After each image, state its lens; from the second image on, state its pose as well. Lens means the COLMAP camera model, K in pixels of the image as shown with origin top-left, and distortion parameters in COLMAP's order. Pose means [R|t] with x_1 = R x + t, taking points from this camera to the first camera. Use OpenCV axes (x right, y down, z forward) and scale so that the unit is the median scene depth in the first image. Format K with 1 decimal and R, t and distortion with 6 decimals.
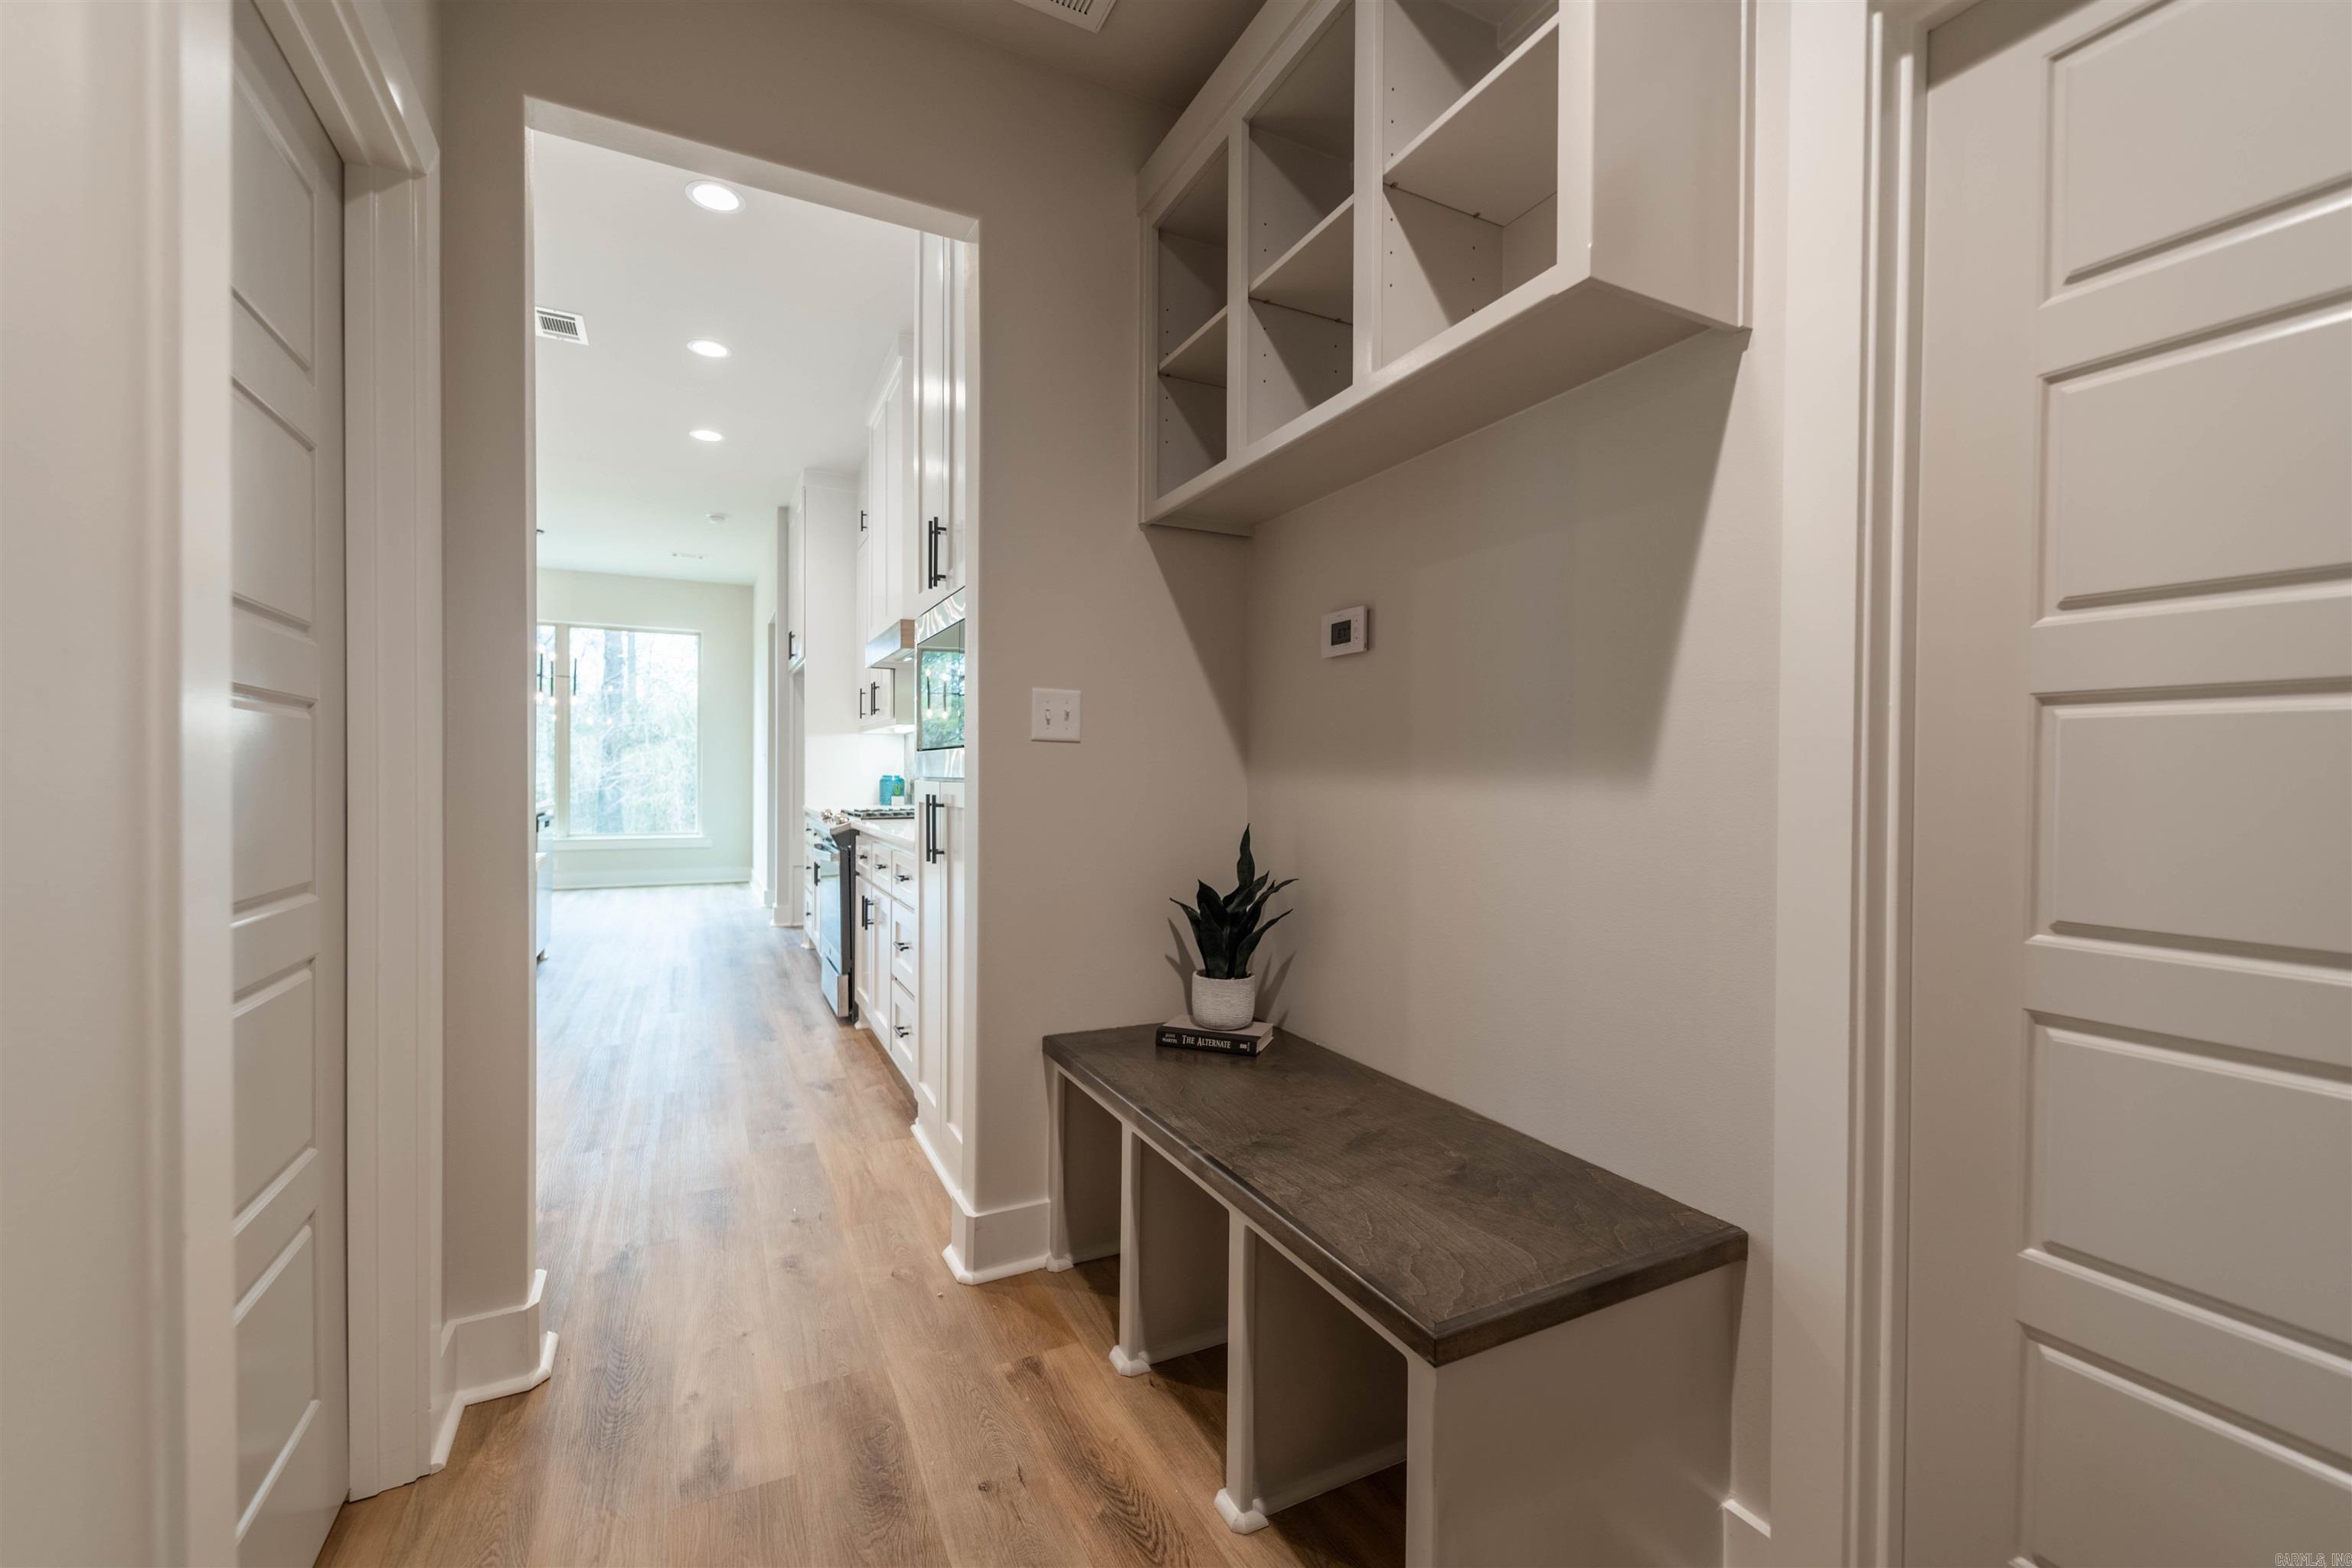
lens RADIAL K [[967.4, 0, 1173.7], [0, 967.4, 783.8], [0, 0, 1]] dist [0.008133, -0.002864]
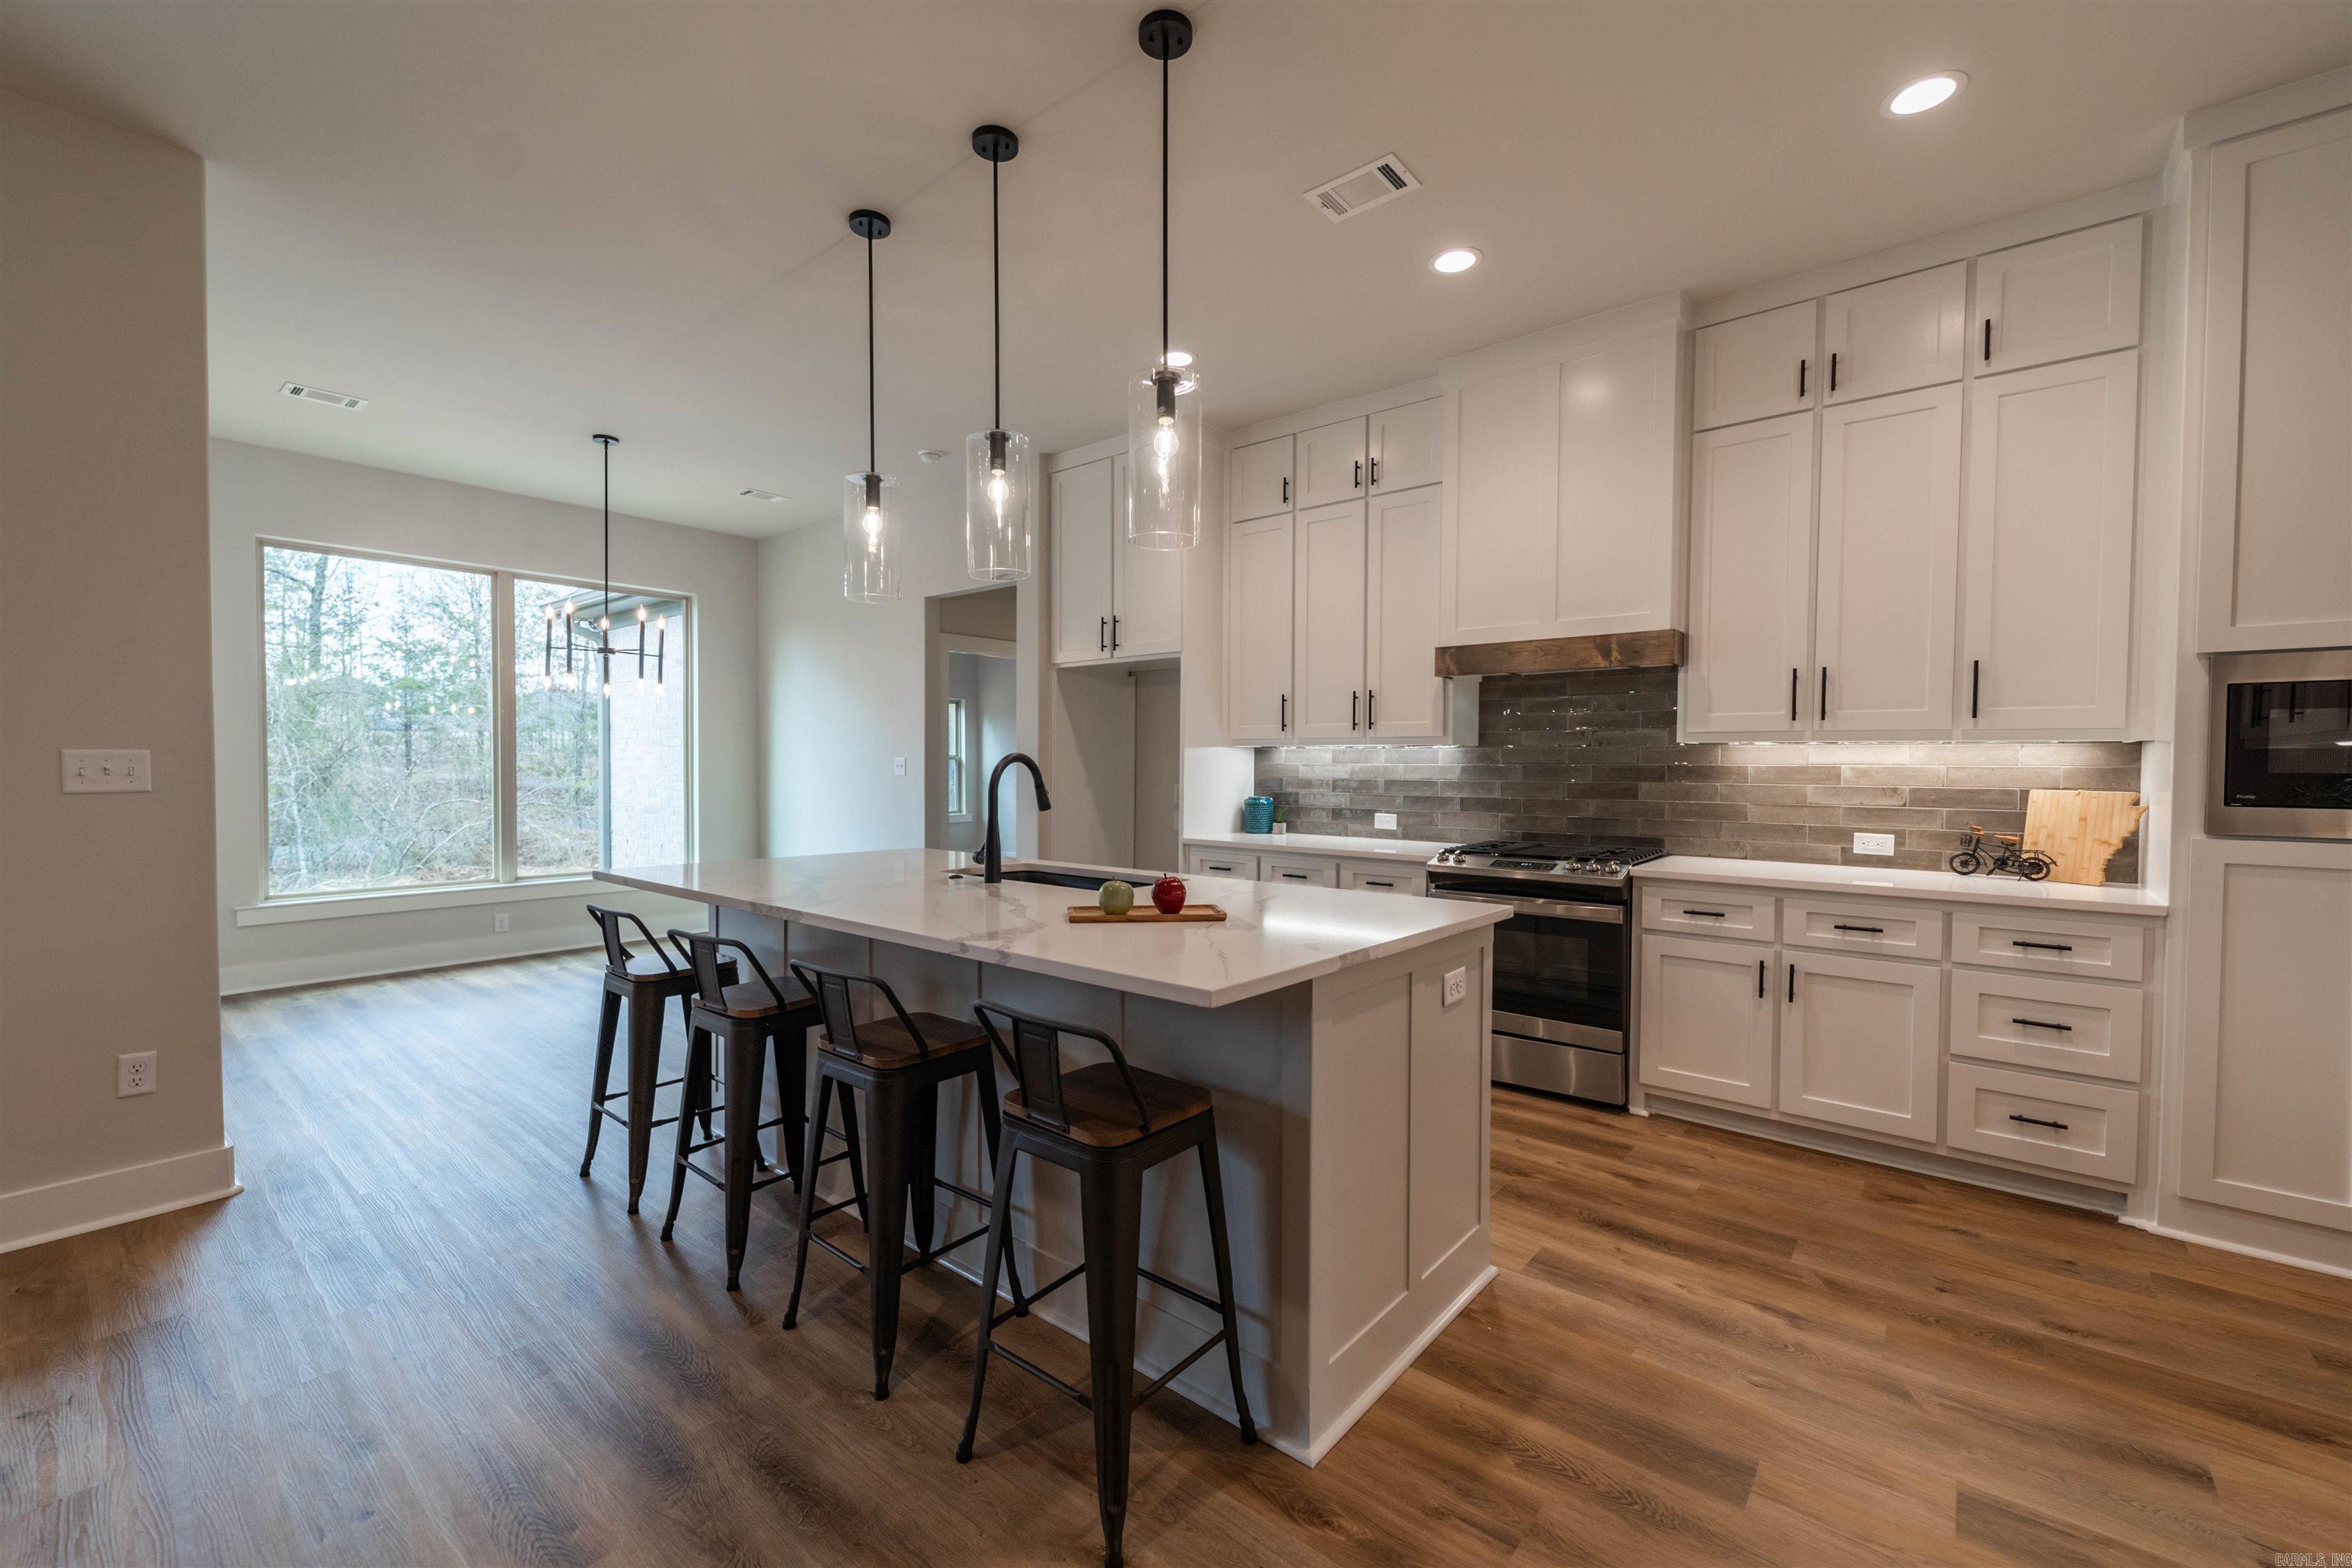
lens RADIAL K [[967.4, 0, 1151.1], [0, 967.4, 789.6], [0, 0, 1]] dist [0.008133, -0.002864]
pose [[0.922551, -0.008530, 0.385780, -1.257462], [0.002562, 0.999869, 0.015981, -0.052439], [-0.385866, -0.013755, 0.922452, 0.481090]]
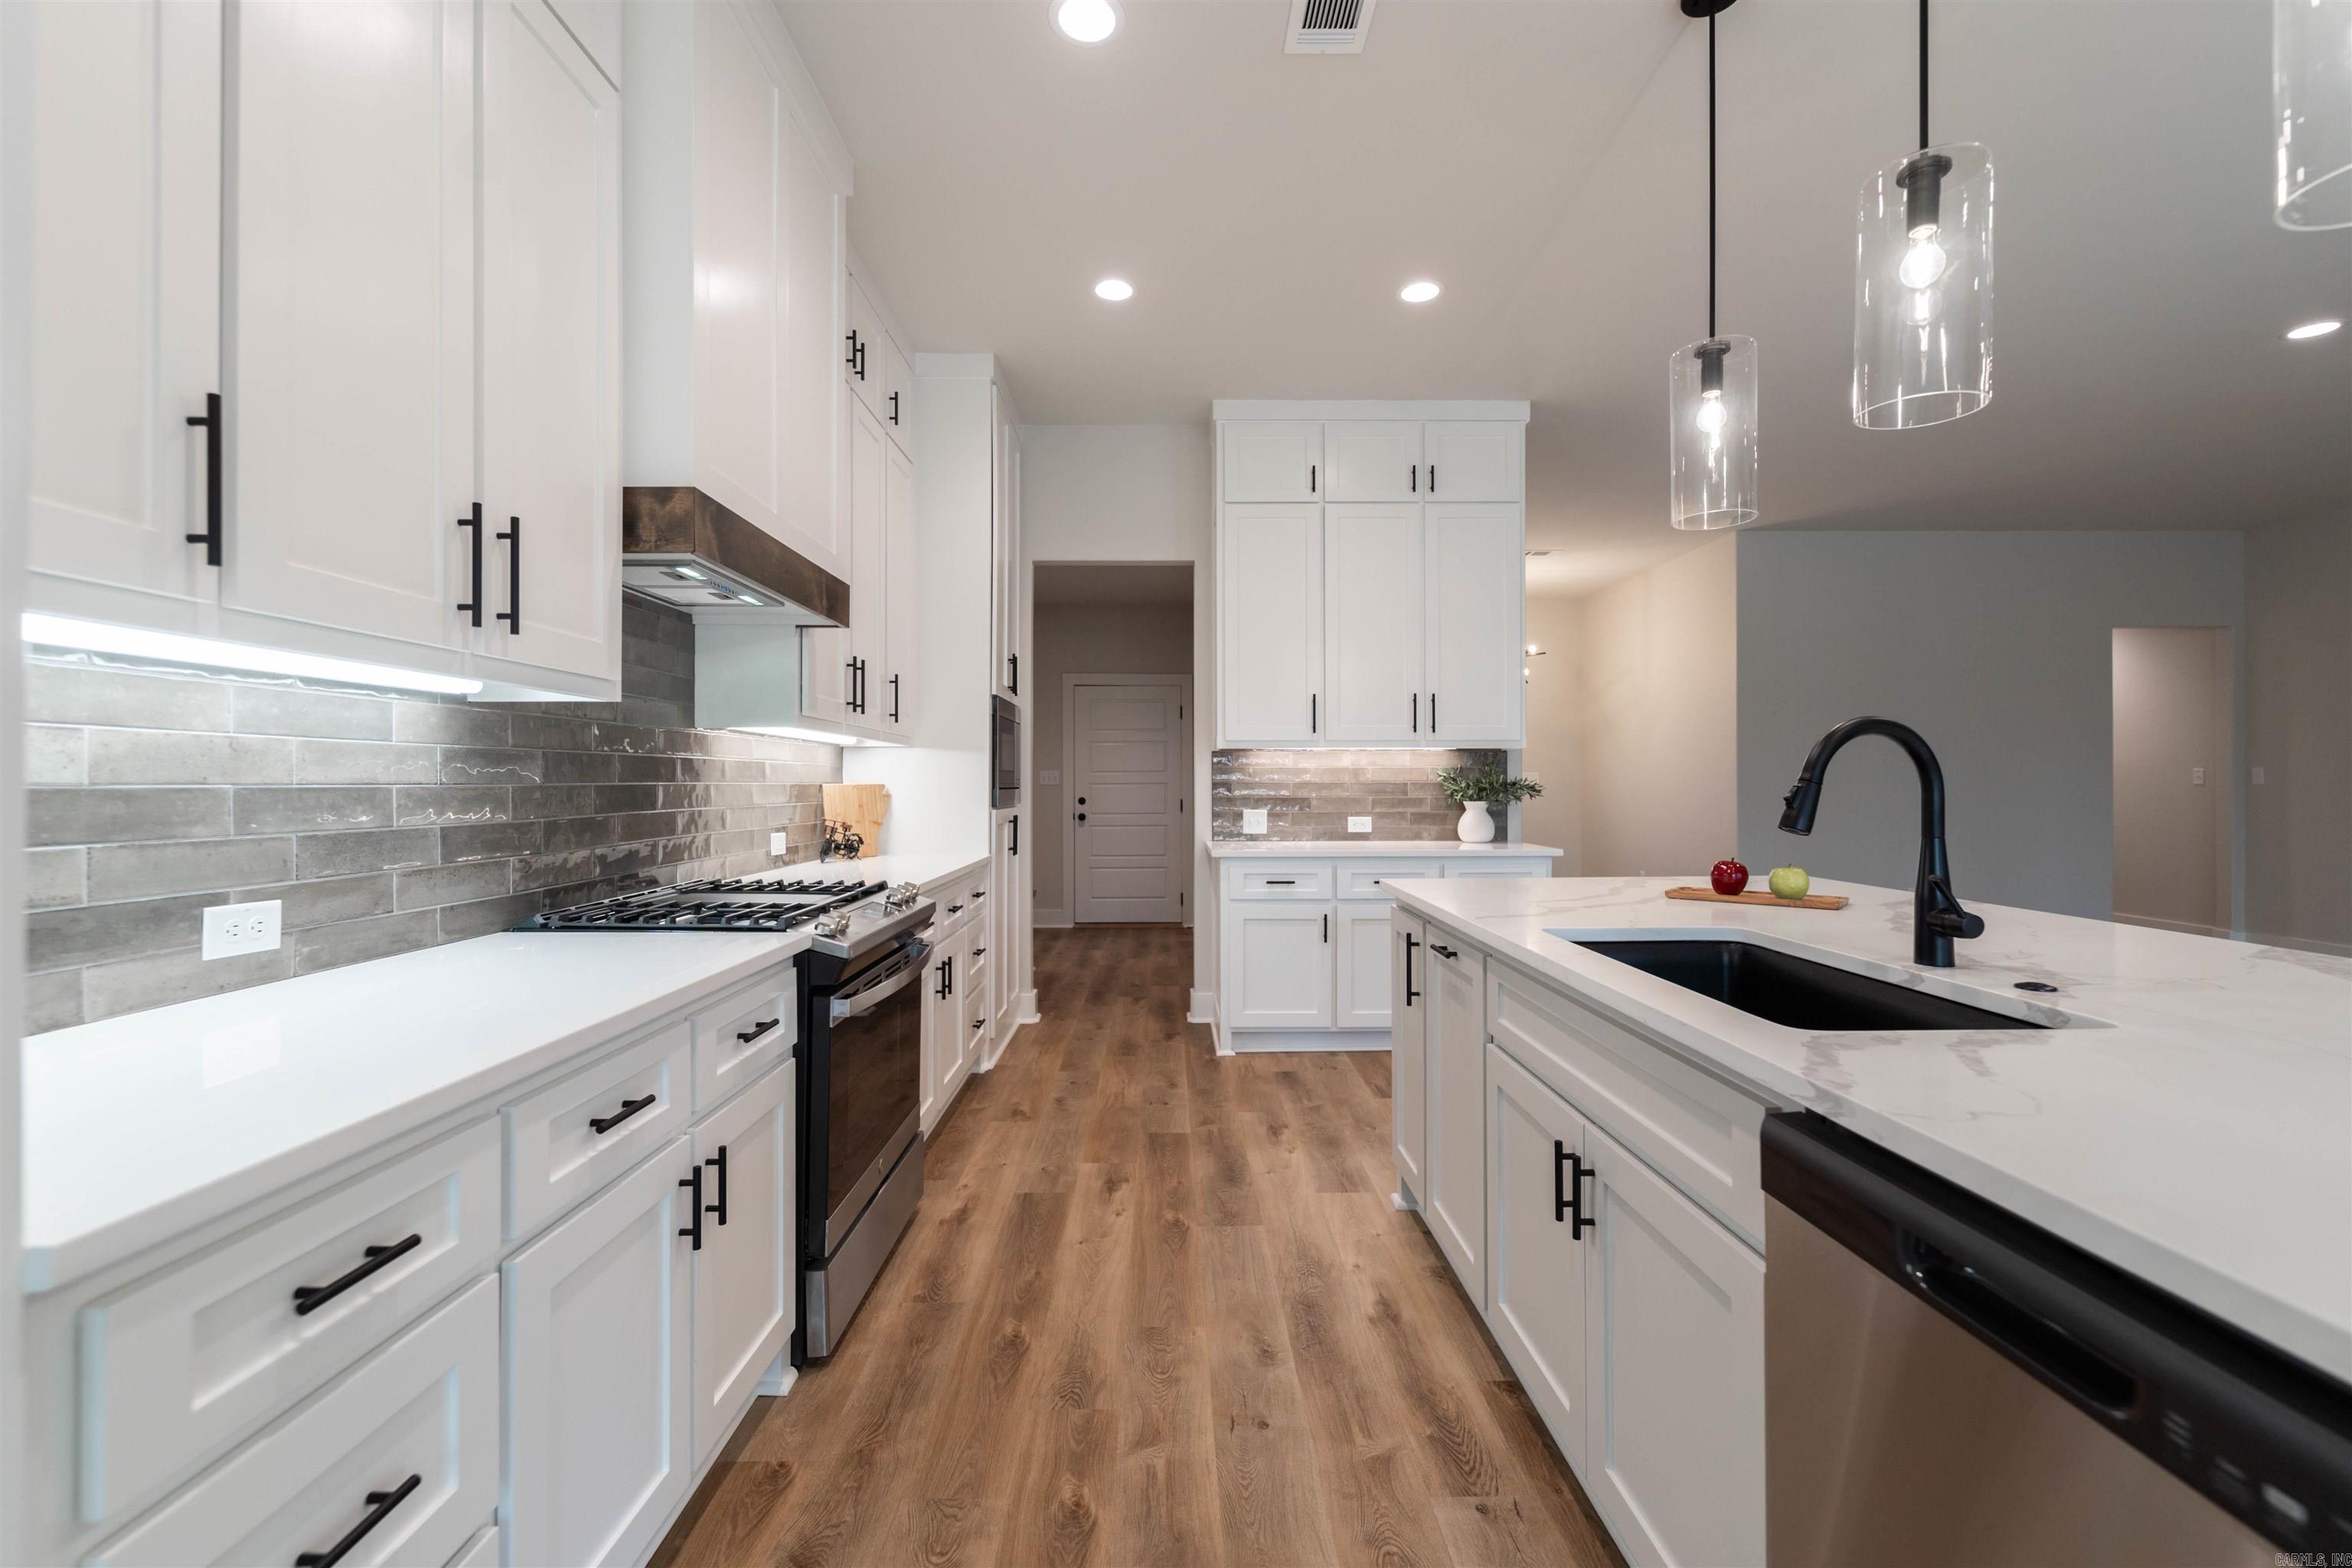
lens RADIAL K [[967.4, 0, 1181.9], [0, 967.4, 776.9], [0, 0, 1]] dist [0.008133, -0.002864]
pose [[-0.904177, -0.001658, 0.427154, -0.945977], [0.001922, 0.999967, 0.007951, -0.050418], [-0.427153, 0.008010, -0.904144, 1.834274]]
